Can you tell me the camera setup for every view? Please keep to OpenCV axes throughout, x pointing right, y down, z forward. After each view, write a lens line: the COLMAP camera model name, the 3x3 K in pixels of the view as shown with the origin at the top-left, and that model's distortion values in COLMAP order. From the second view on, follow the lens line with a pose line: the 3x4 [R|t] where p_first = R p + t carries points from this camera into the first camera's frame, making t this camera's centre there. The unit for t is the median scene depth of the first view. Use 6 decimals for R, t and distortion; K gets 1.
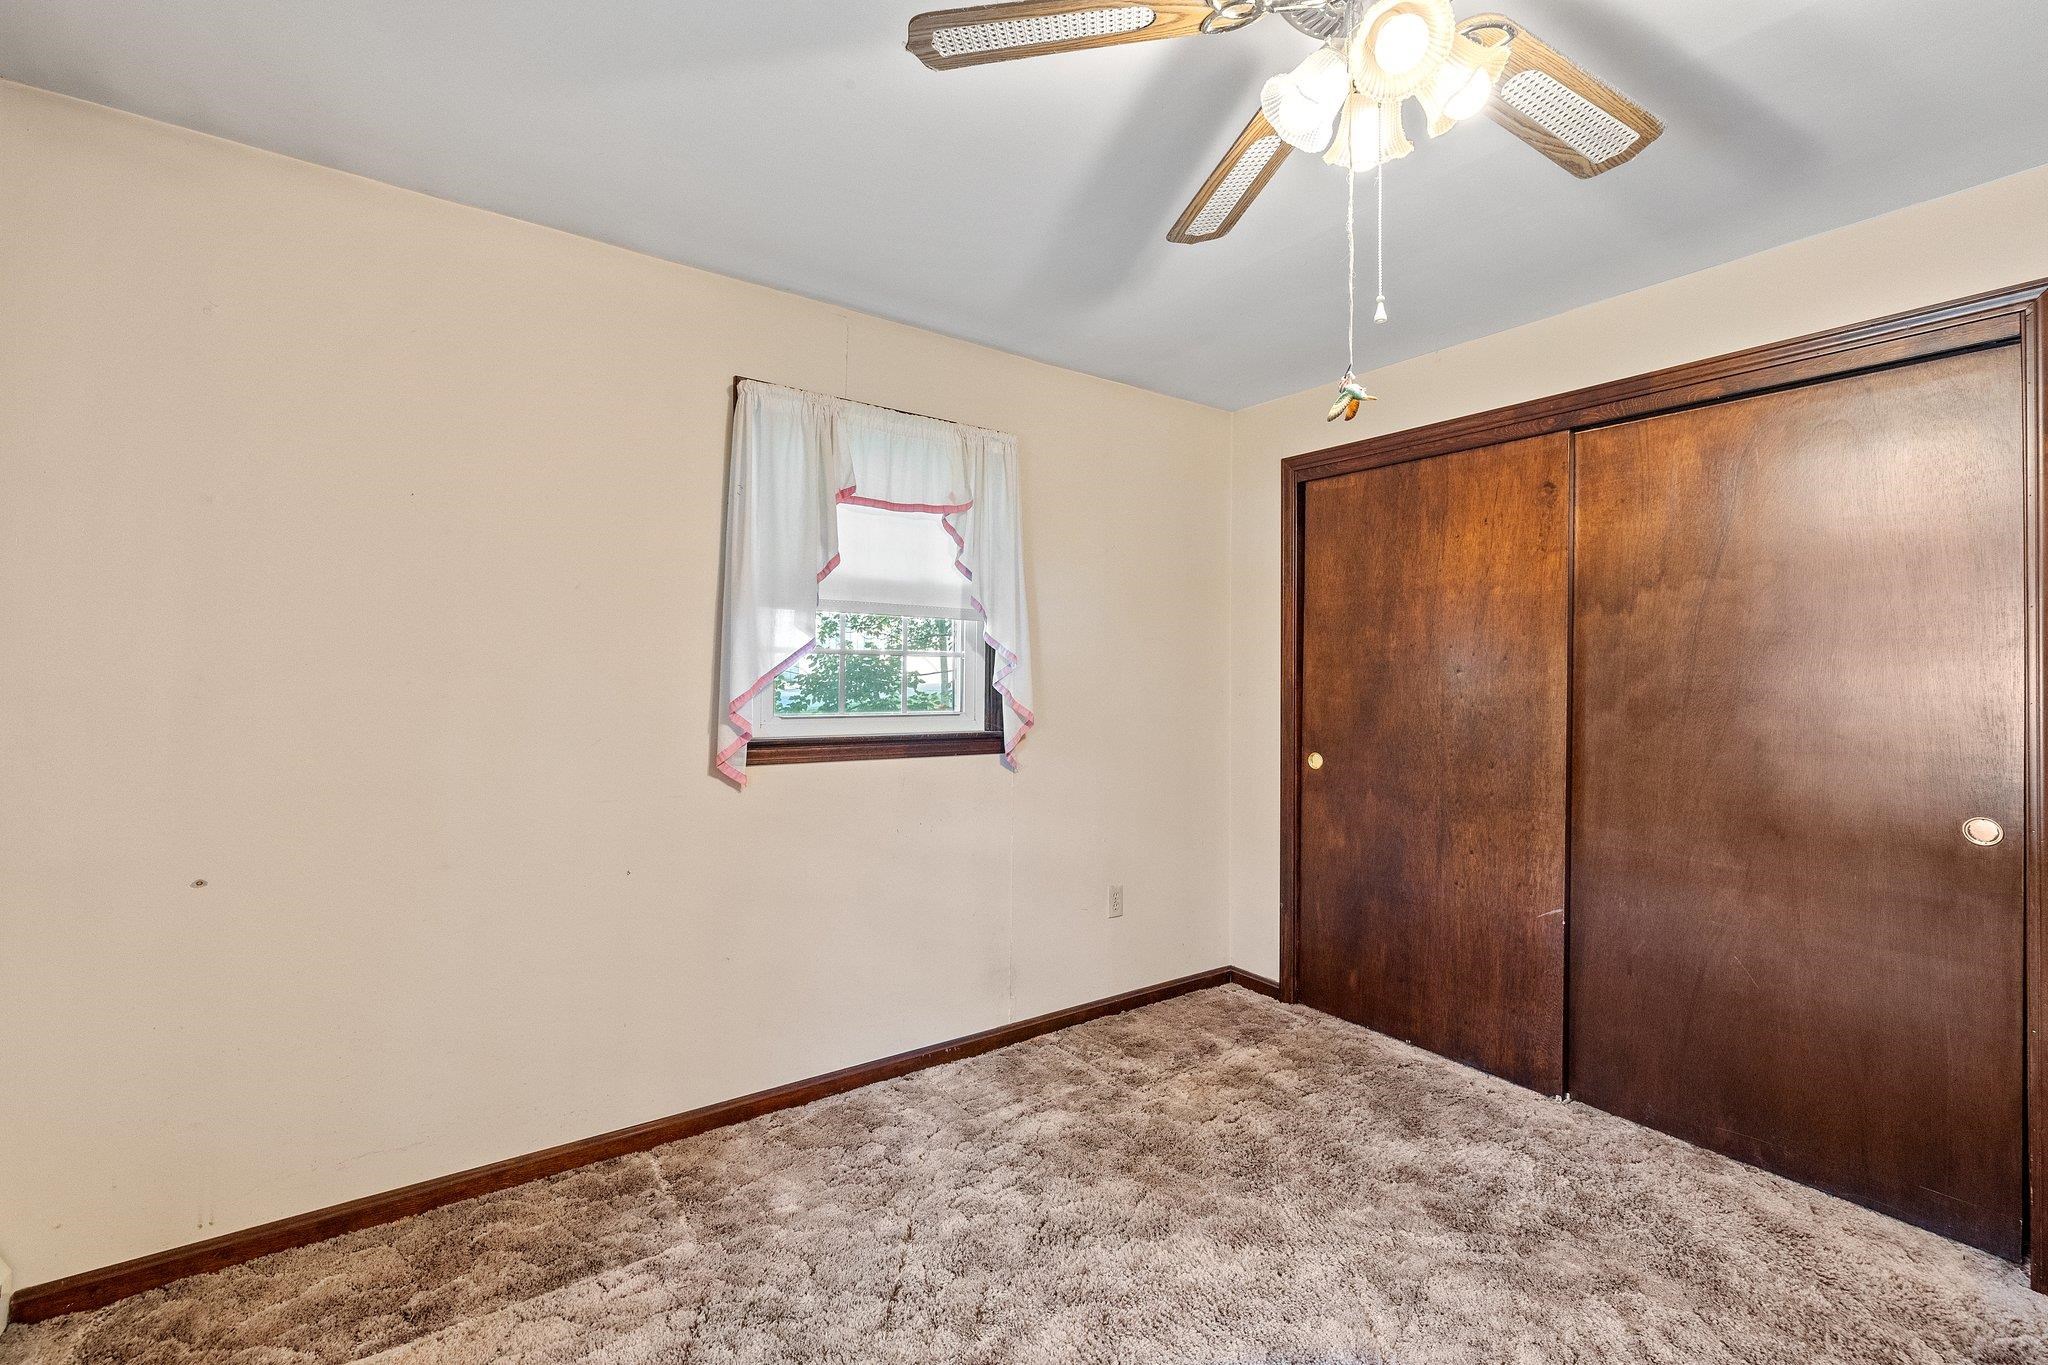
lens RADIAL K [[854.1, 0, 1021.0], [0, 854.1, 665.7], [0, 0, 1]] dist [-0.000548, -0.000235]
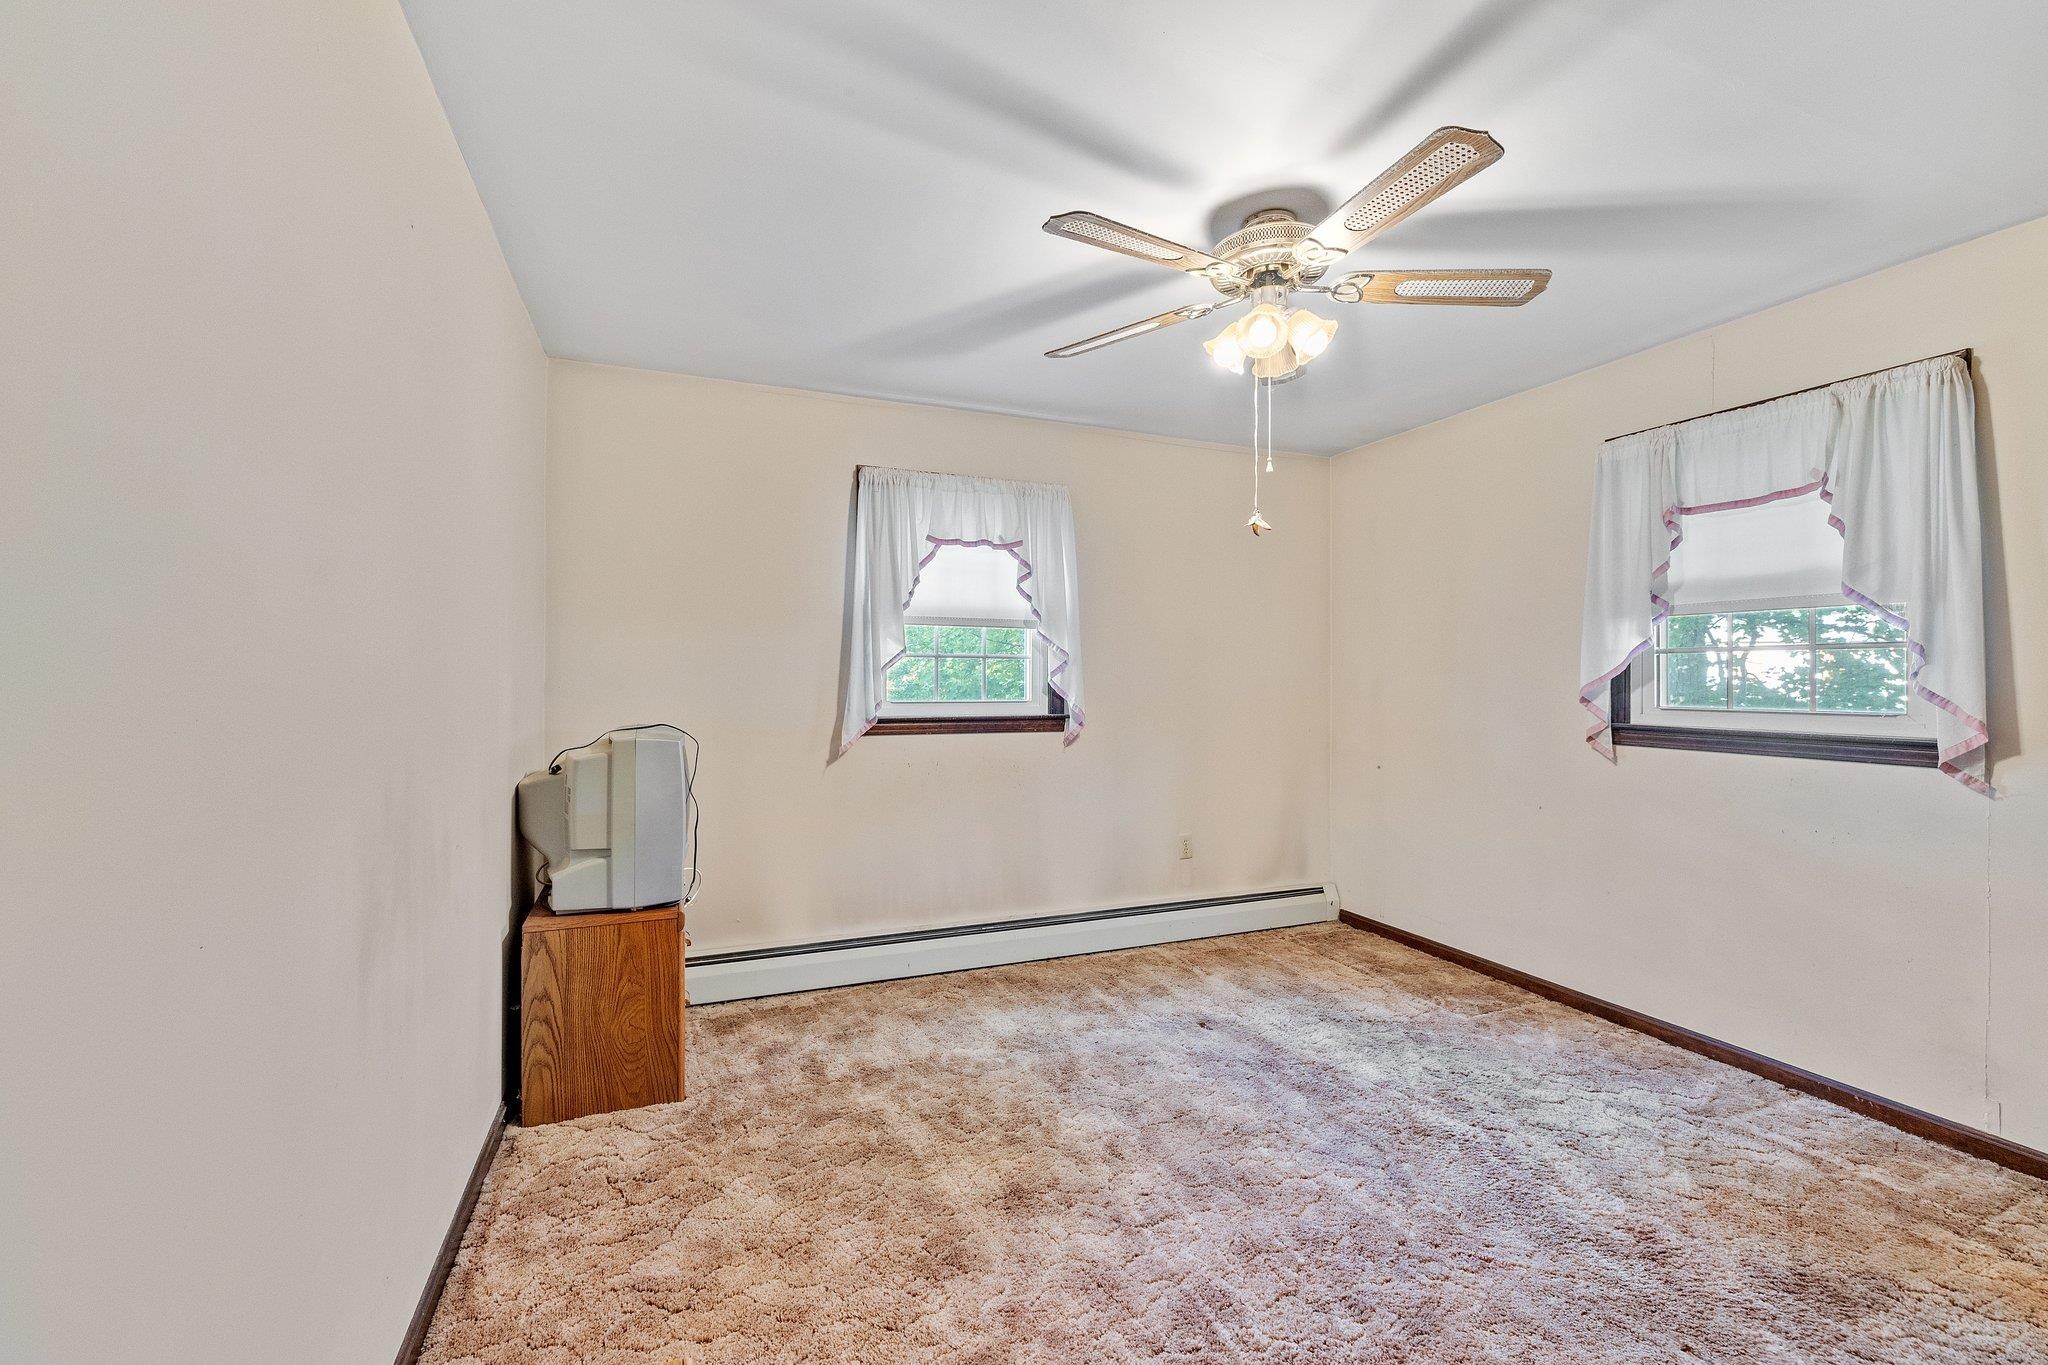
lens RADIAL K [[865.4, 0, 1015.6], [0, 865.4, 681.2], [0, 0, 1]] dist [-0.000869, -0.000767]
pose [[-0.228835, -0.005982, -0.973447, 1.244429], [0.008876, 0.999927, -0.008231, 0.028973], [0.973425, -0.010524, -0.228765, 0.471677]]
